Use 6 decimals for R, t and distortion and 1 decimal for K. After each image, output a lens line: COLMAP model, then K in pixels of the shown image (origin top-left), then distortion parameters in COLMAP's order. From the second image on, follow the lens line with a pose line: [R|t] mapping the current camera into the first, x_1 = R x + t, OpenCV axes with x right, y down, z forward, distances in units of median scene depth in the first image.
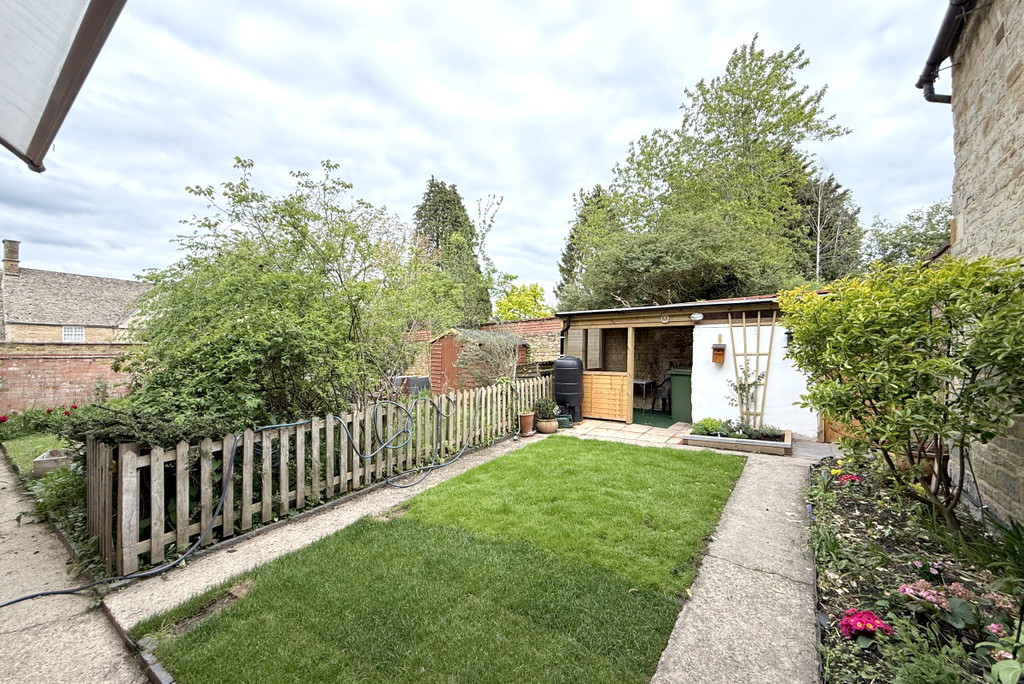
lens RADIAL K [[407.9, 0, 511.7], [0, 407.9, 344.3], [0, 0, 1]] dist [0.003380, 0.000440]
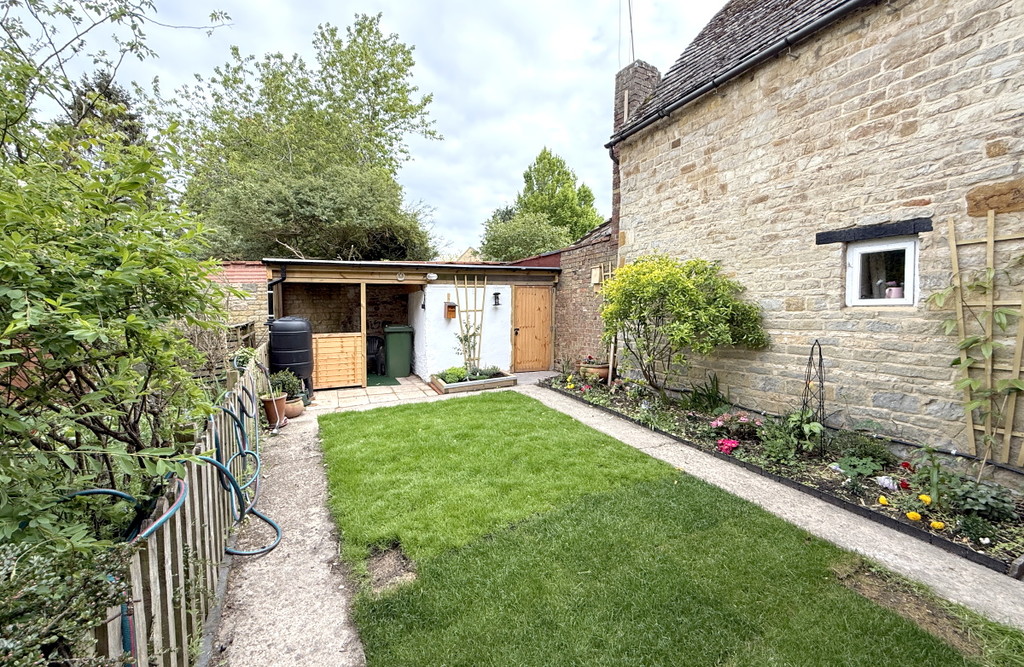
lens RADIAL K [[405.5, 0, 511.8], [0, 405.5, 332.3], [0, 0, 1]] dist [-0.001424, -0.000013]
pose [[0.485894, -0.057221, 0.872142, -0.396441], [-0.002258, 0.997769, 0.066722, 0.007777], [-0.874015, -0.034389, 0.484681, 0.302155]]
